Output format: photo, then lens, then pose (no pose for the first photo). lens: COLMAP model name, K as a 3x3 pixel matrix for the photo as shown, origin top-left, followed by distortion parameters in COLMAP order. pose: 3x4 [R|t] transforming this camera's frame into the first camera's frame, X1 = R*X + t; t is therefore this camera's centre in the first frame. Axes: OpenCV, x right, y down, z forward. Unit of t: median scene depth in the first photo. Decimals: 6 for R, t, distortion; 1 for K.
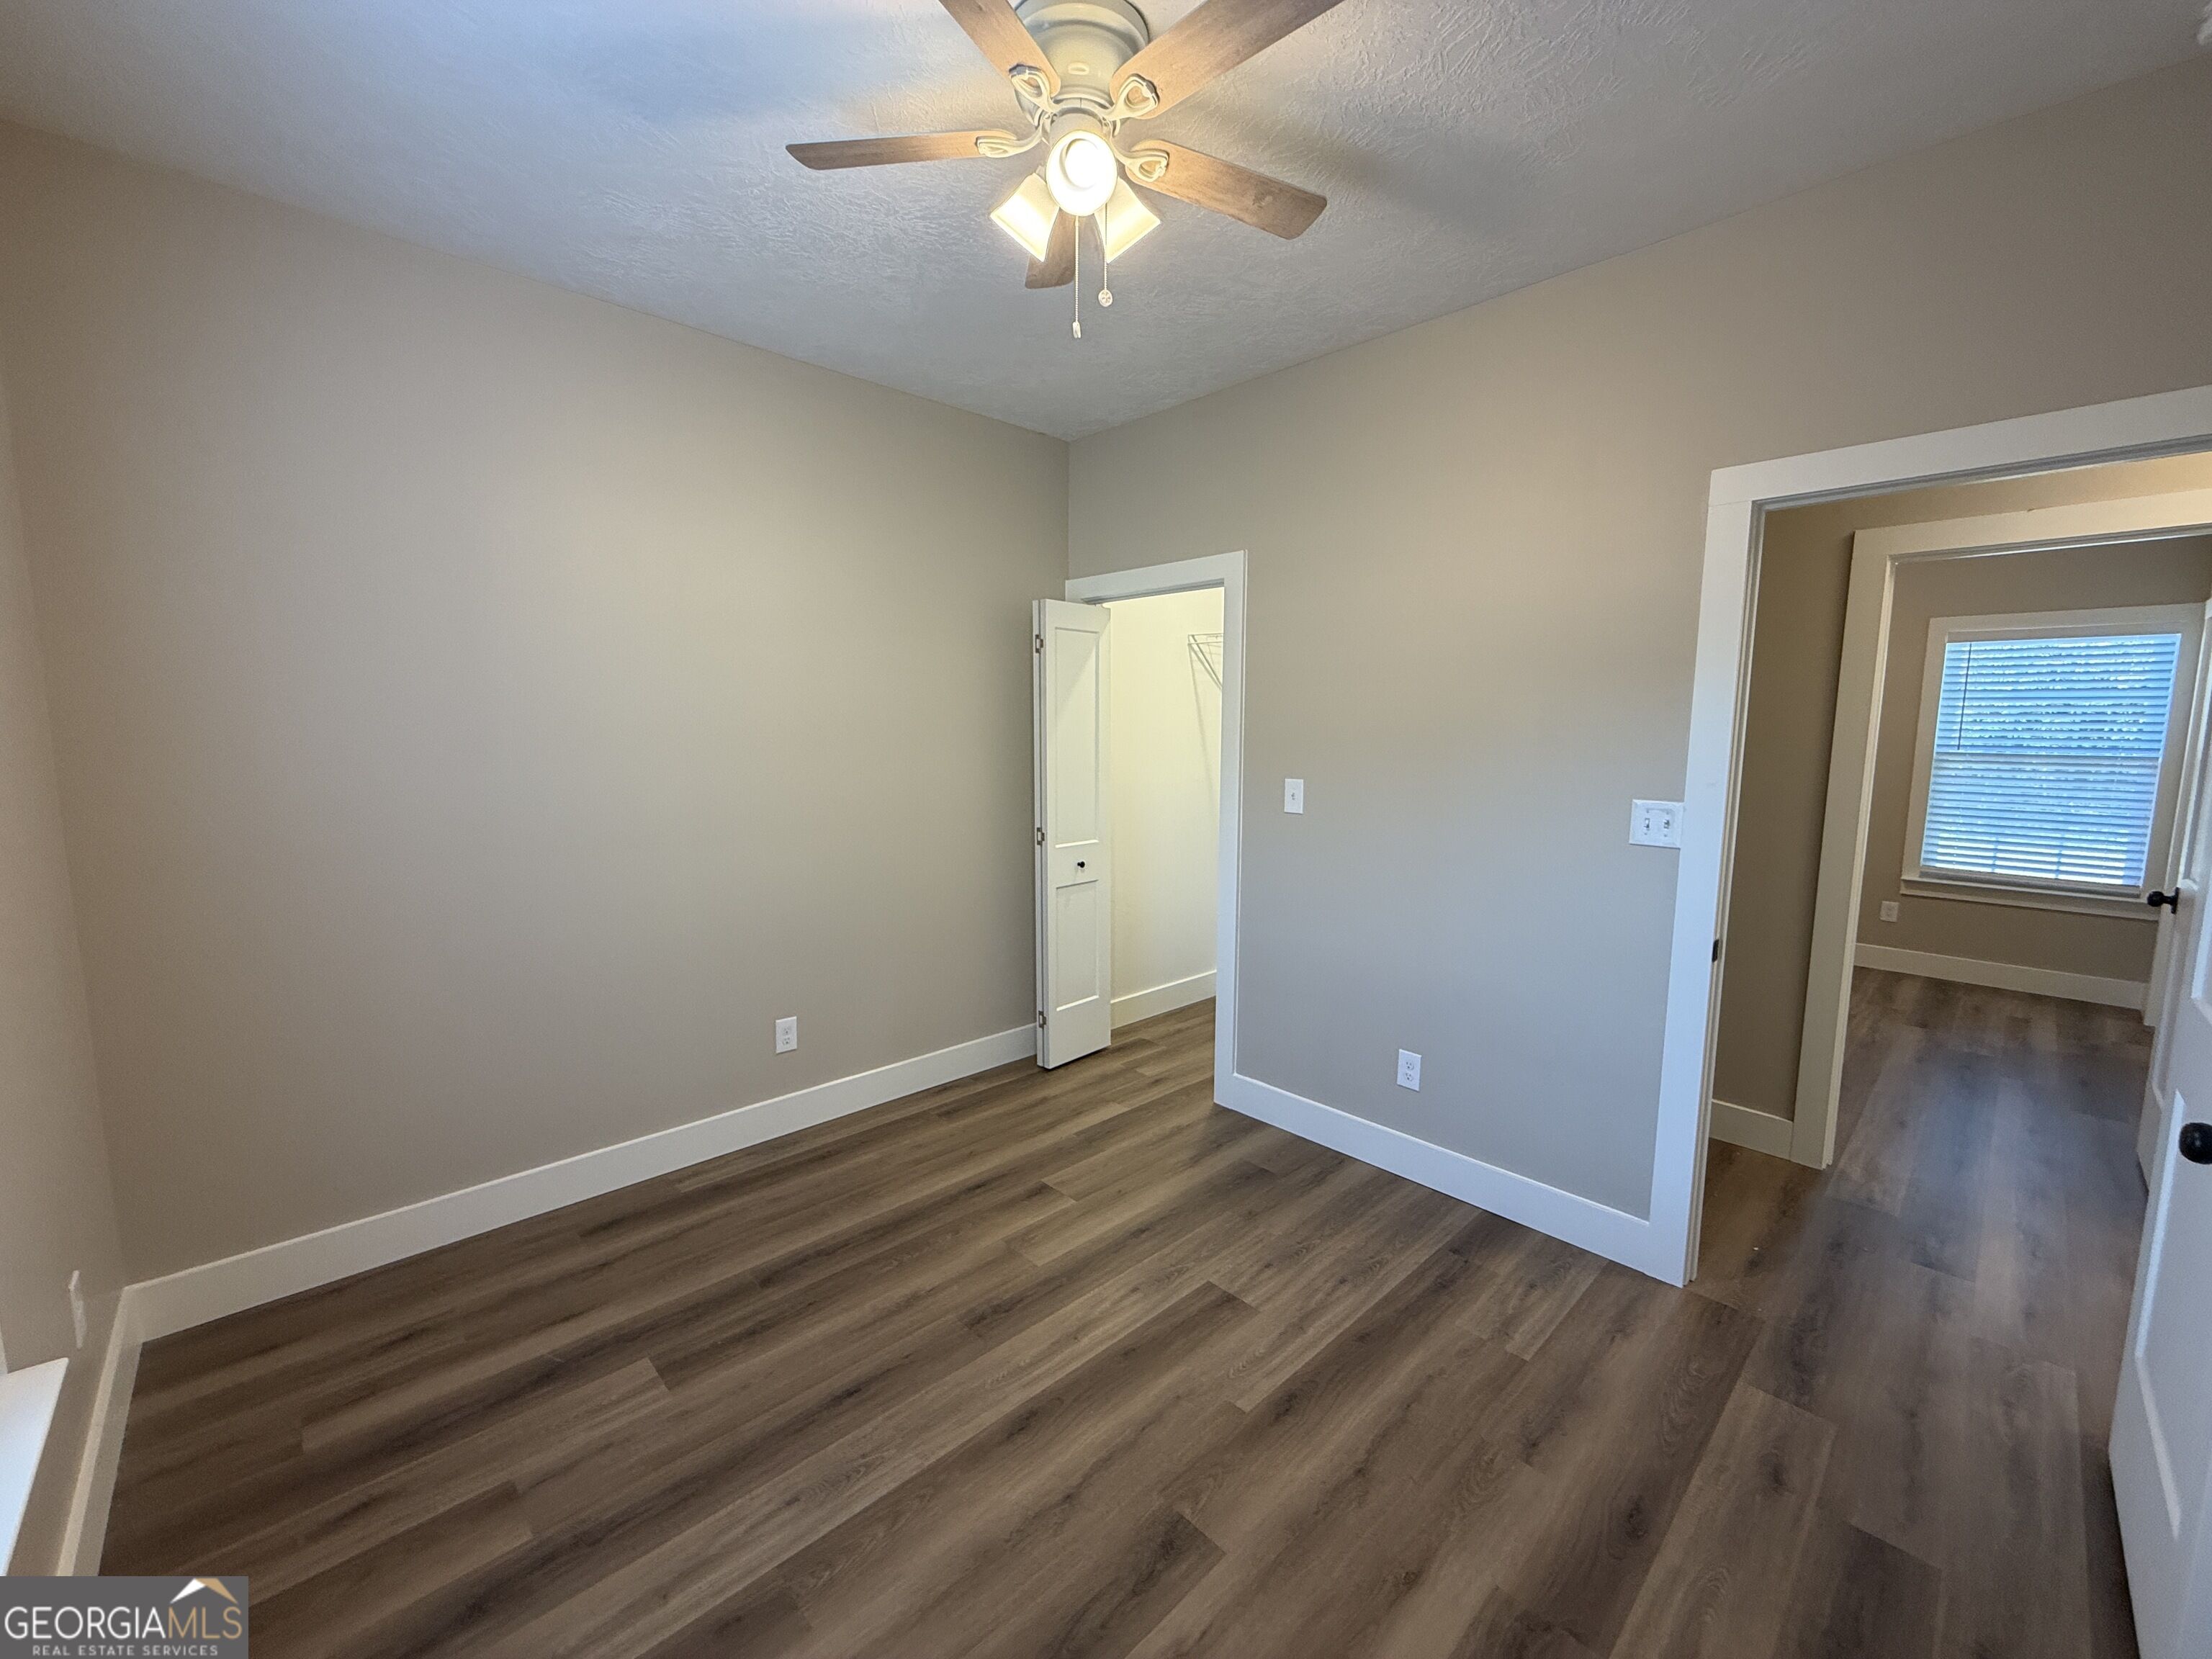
lens RADIAL K [[884.7, 0, 1095.5], [0, 884.7, 833.0], [0, 0, 1]] dist [0.002451, 0.000102]
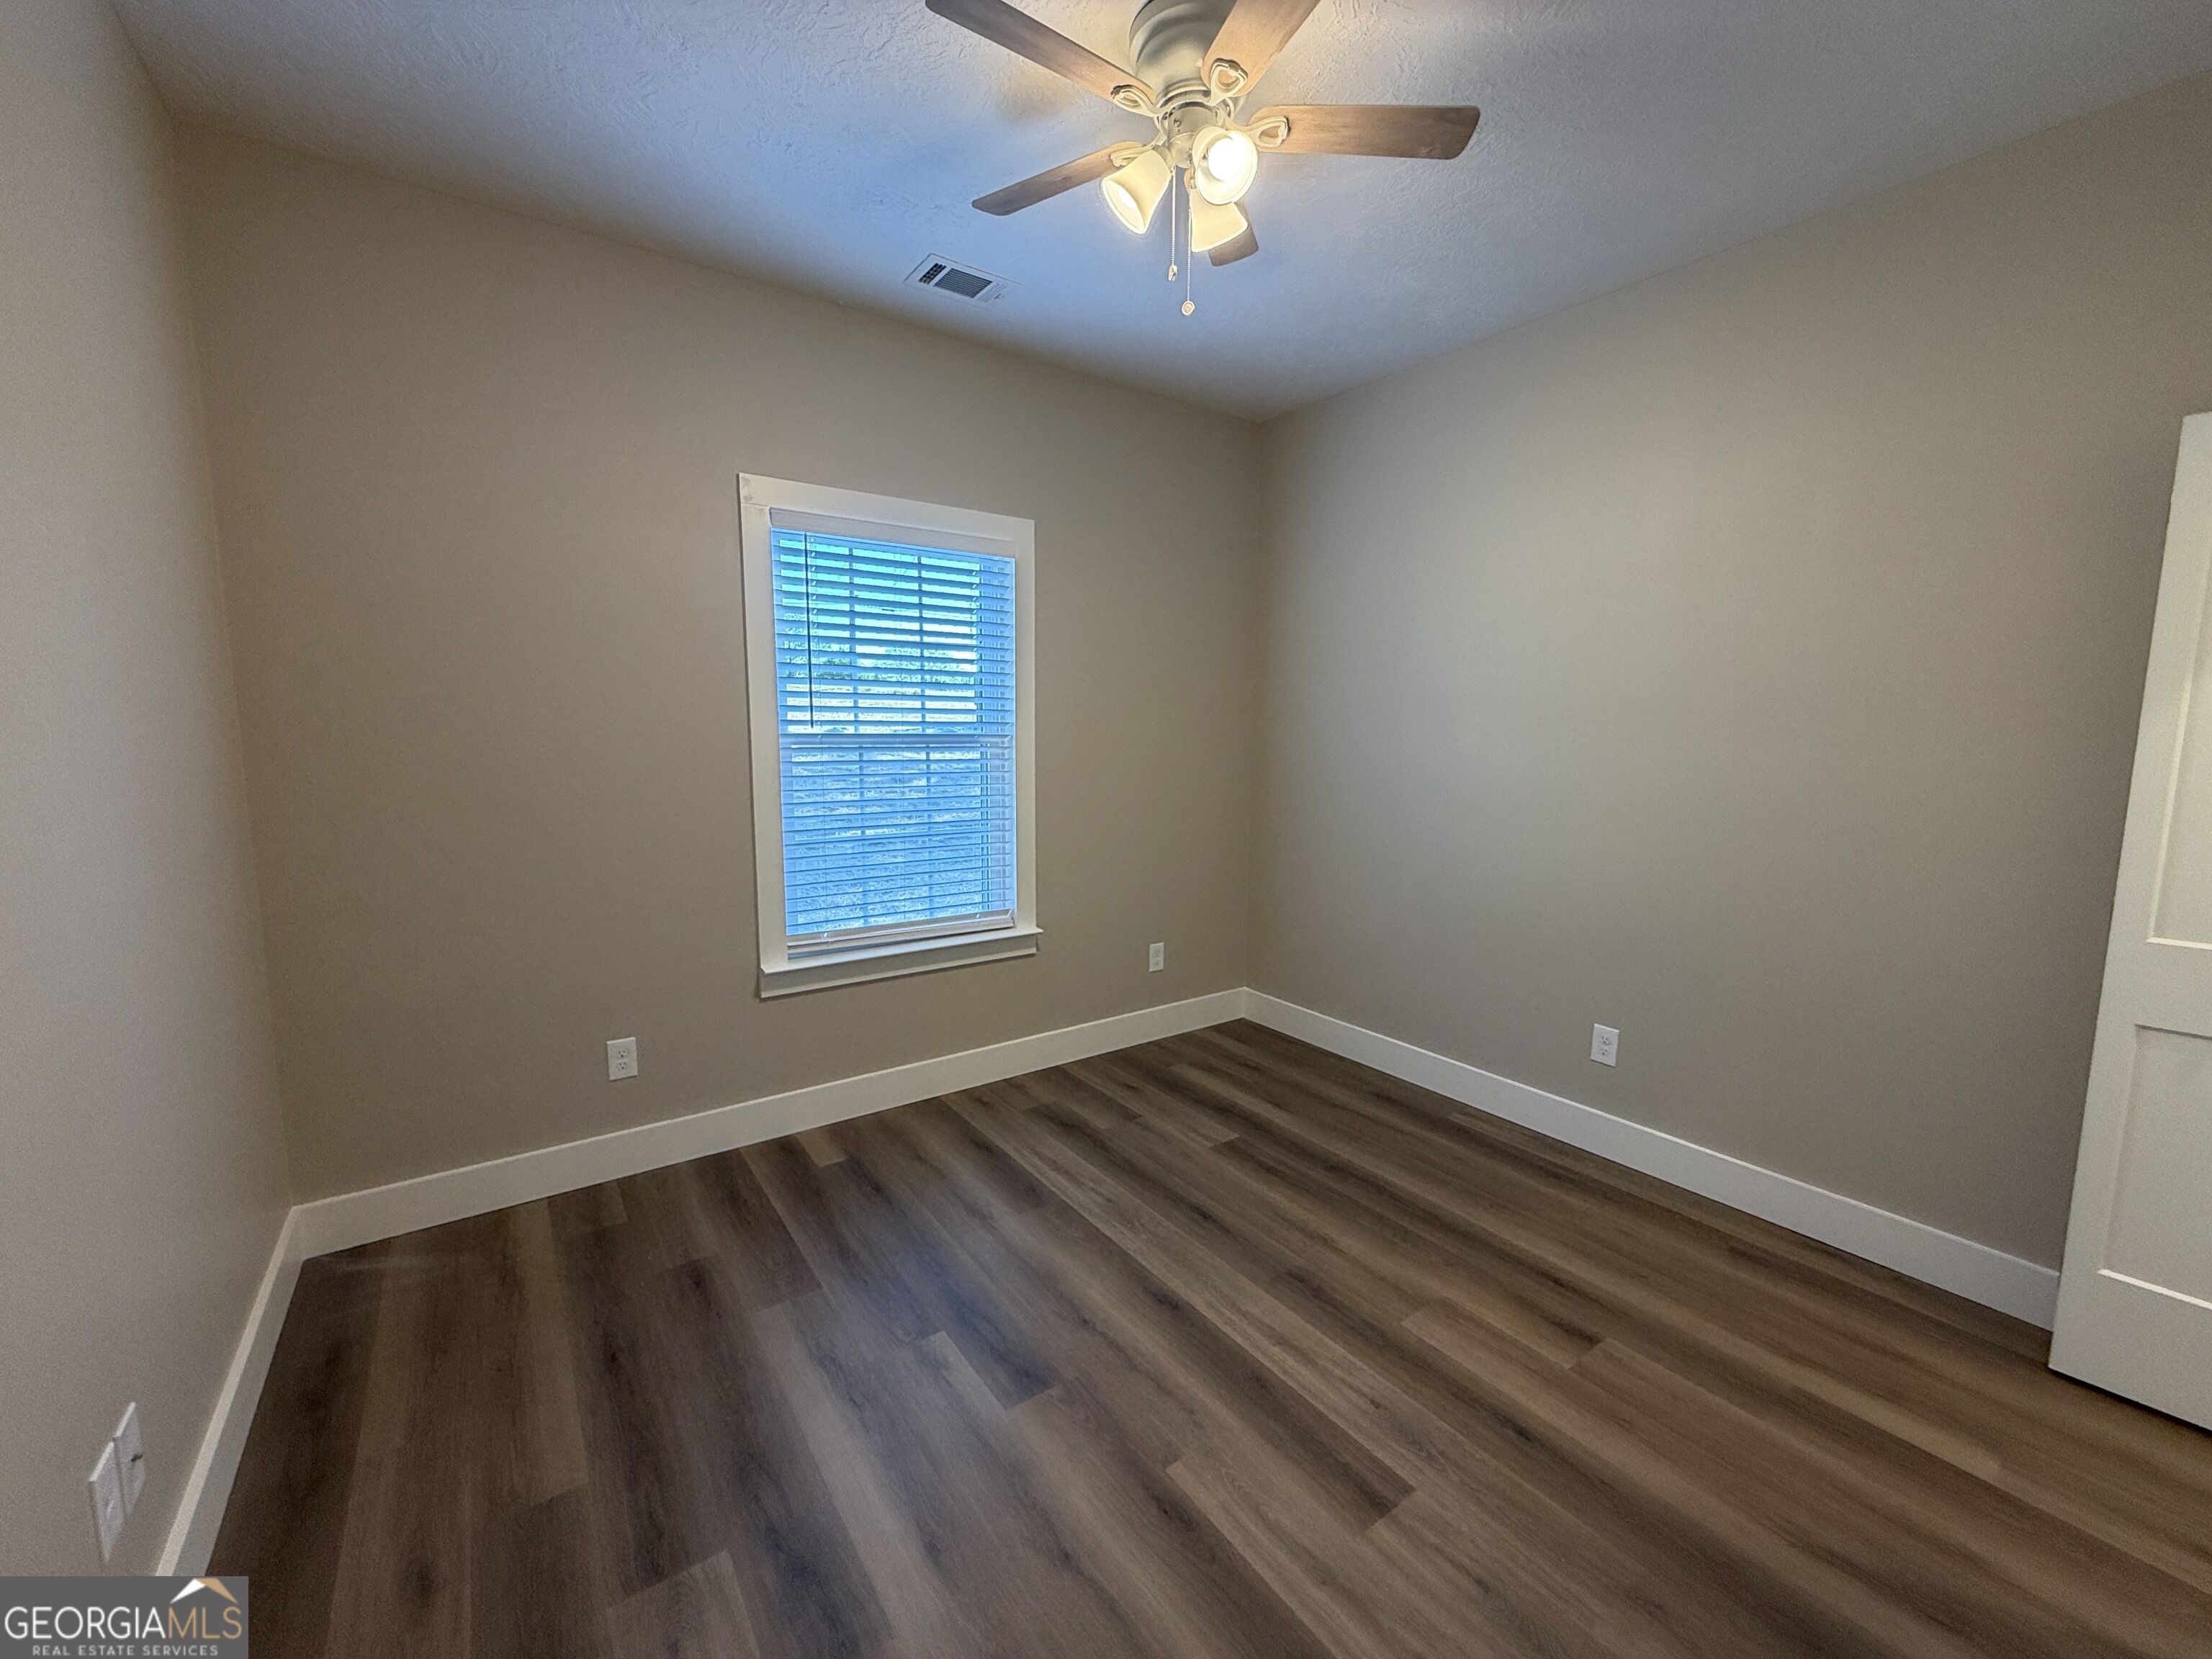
lens RADIAL K [[884.7, 0, 1112.6], [0, 884.7, 837.4], [0, 0, 1]] dist [0.002451, 0.000102]
pose [[-0.136066, 0.117861, -0.983664, 0.808759], [-0.127411, 0.982571, 0.135354, -0.053168], [0.982473, 0.143747, -0.118677, 0.813905]]
